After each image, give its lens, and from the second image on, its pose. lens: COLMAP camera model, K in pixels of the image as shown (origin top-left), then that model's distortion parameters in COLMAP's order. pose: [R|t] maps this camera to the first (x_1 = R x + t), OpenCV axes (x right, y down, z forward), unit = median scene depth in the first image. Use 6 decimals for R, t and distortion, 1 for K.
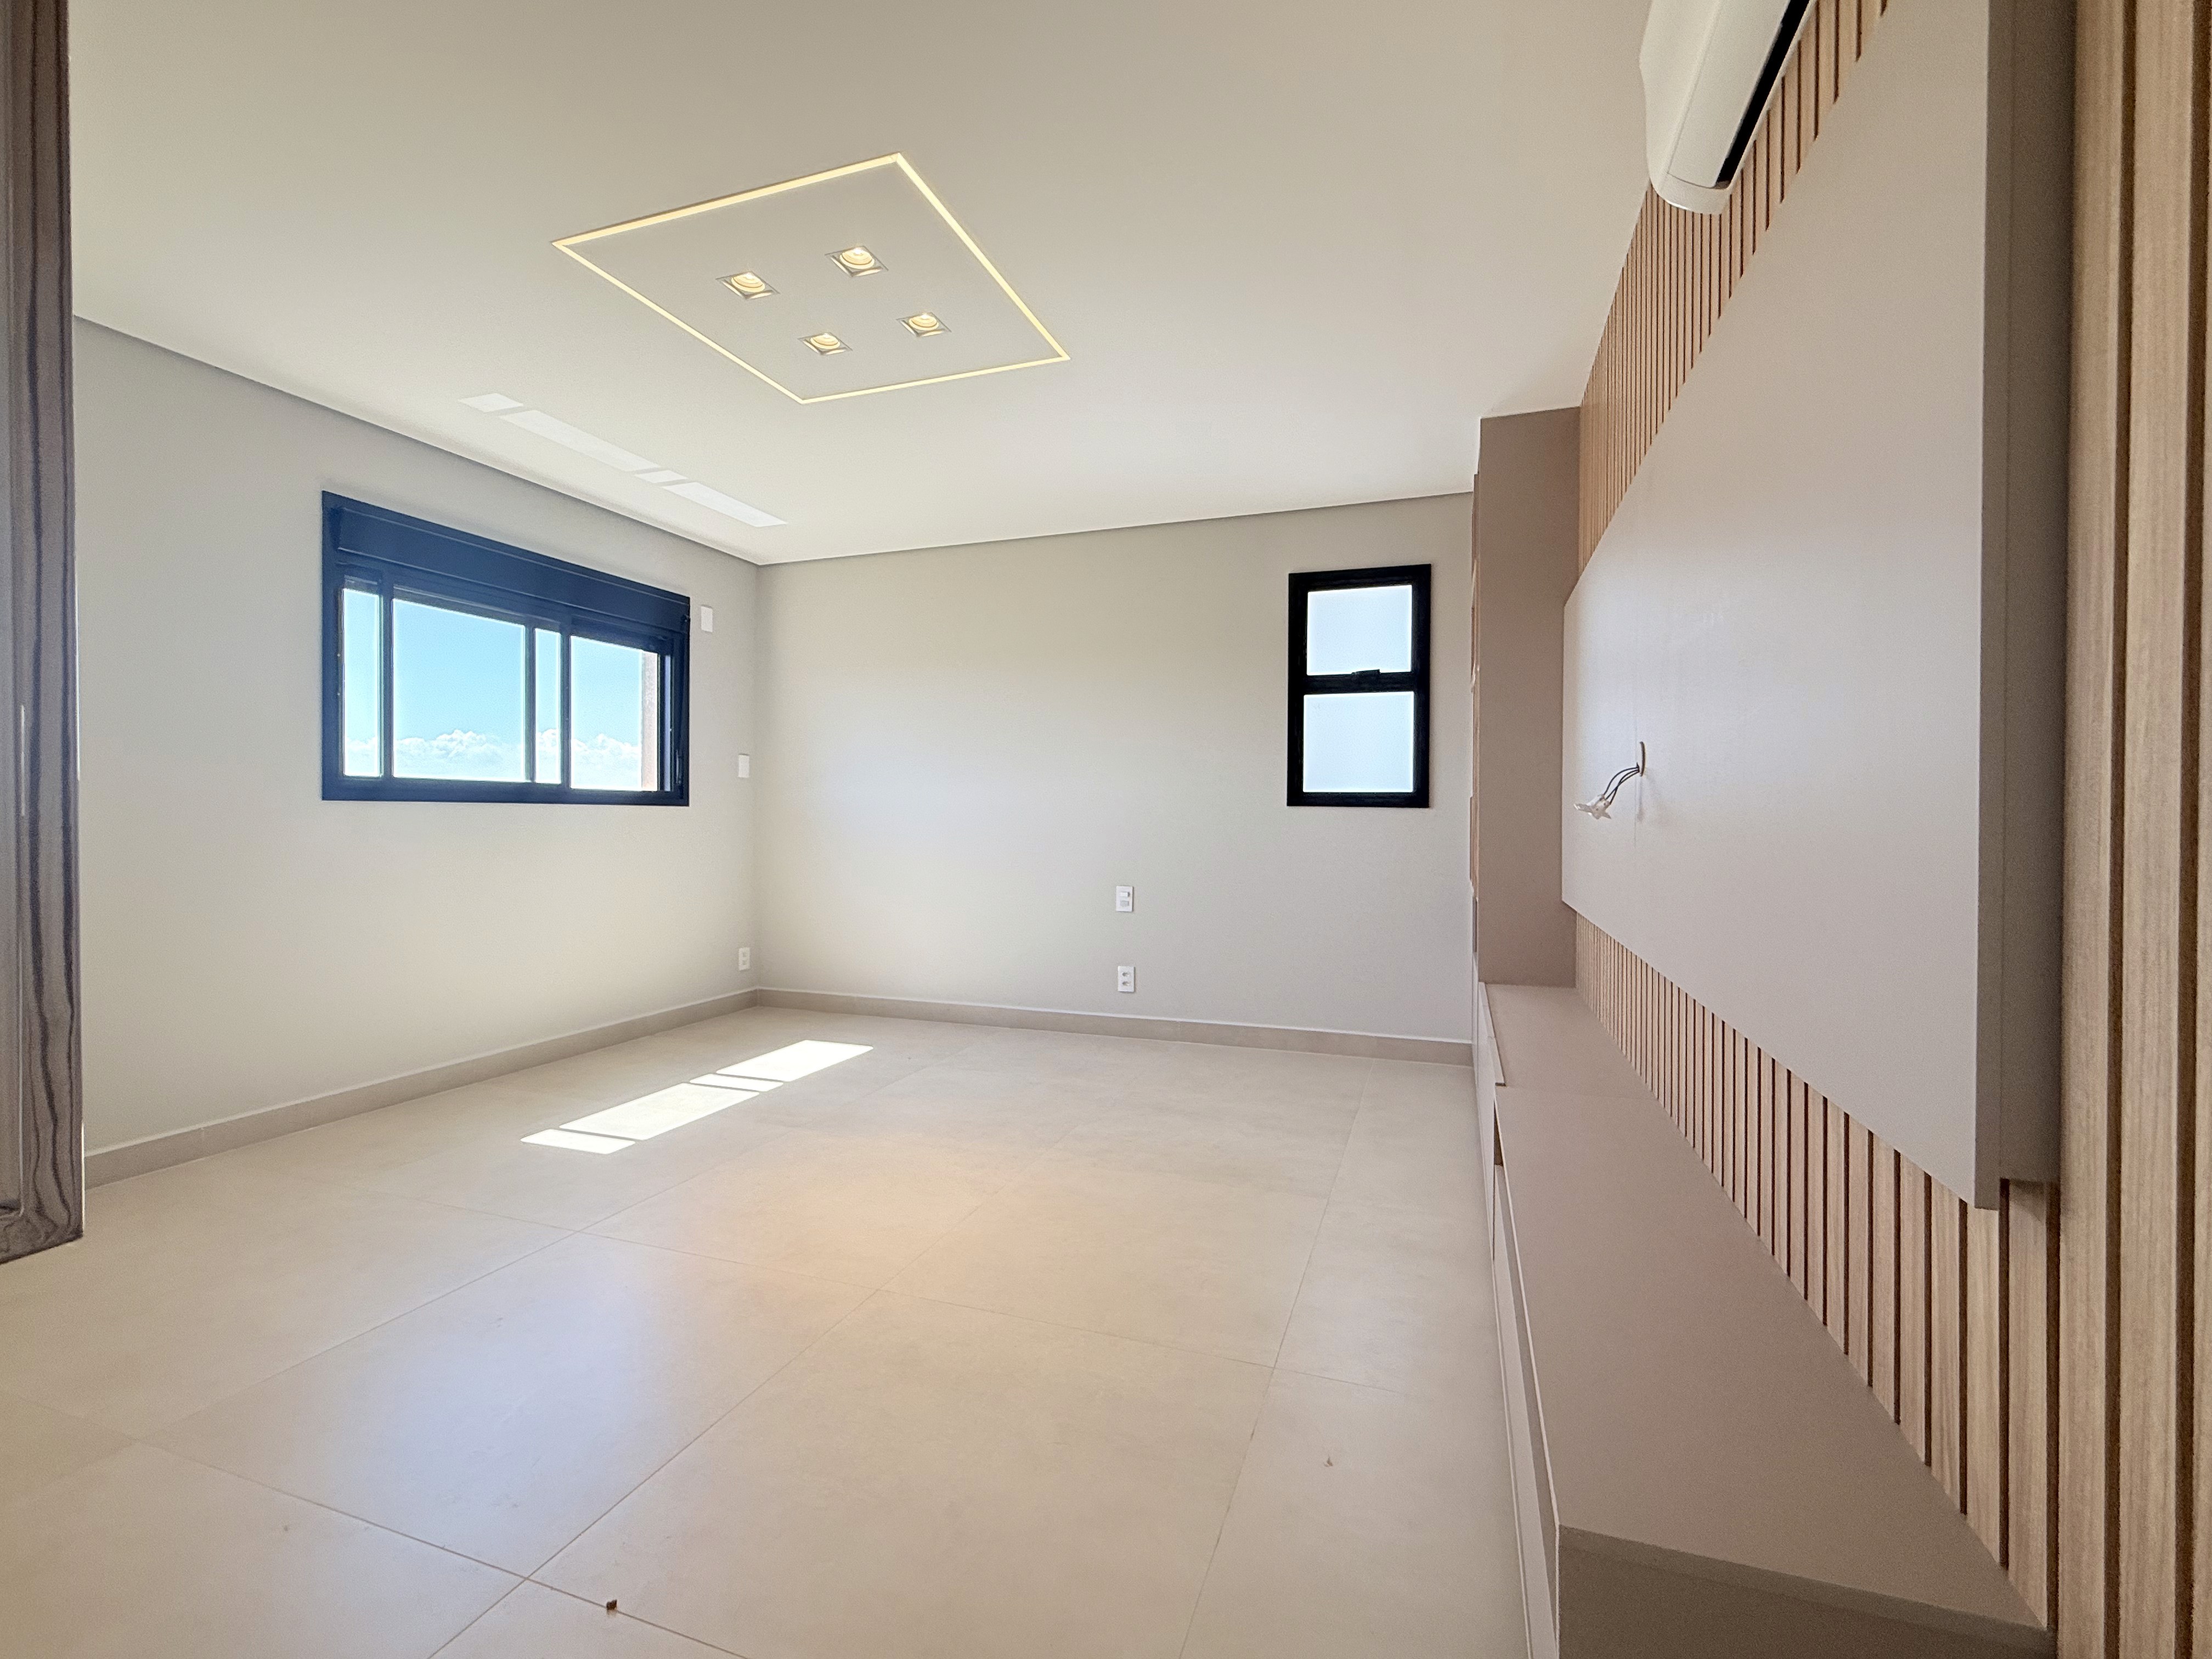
lens RADIAL K [[976.3, 0, 1099.9], [0, 976.3, 823.8], [0, 0, 1]] dist [-0.000603, 0.000064]
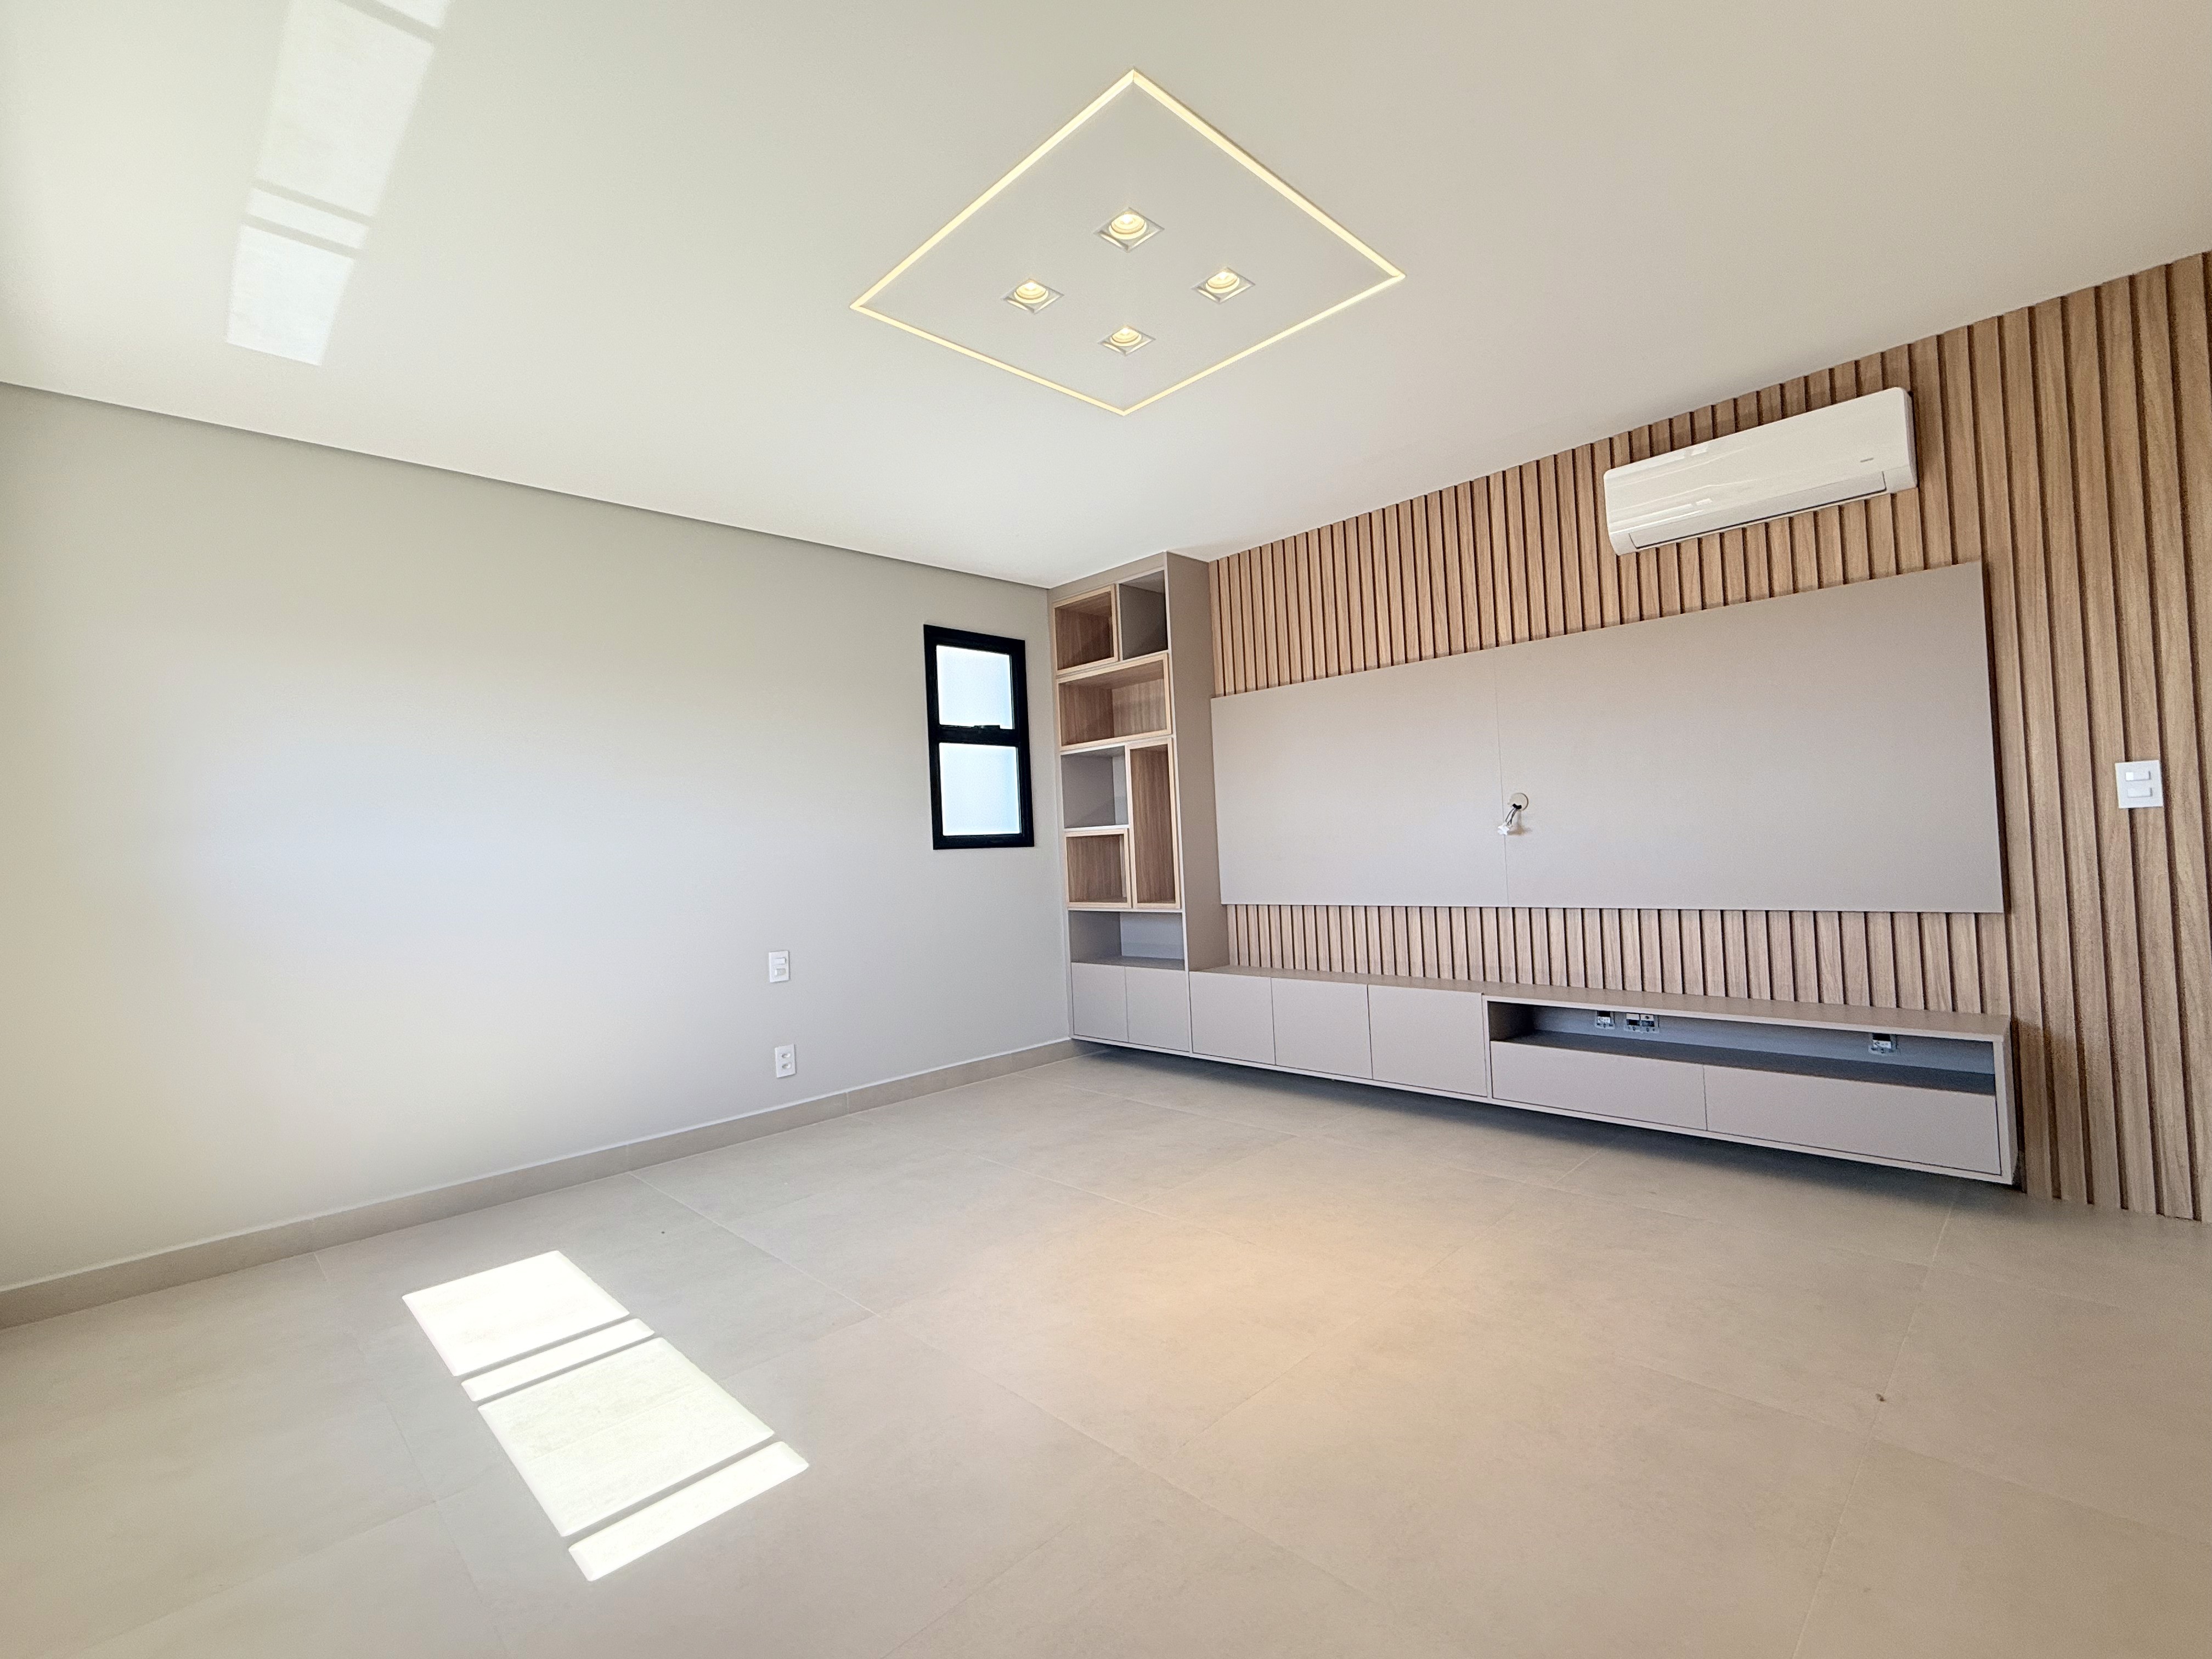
lens RADIAL K [[976.3, 0, 1099.9], [0, 976.3, 823.8], [0, 0, 1]] dist [-0.000603, 0.000064]
pose [[0.436511, -0.006719, 0.899674, -0.662572], [0.057326, 0.998148, -0.020360, -0.014542], [-0.897871, 0.060462, 0.436087, 0.400810]]
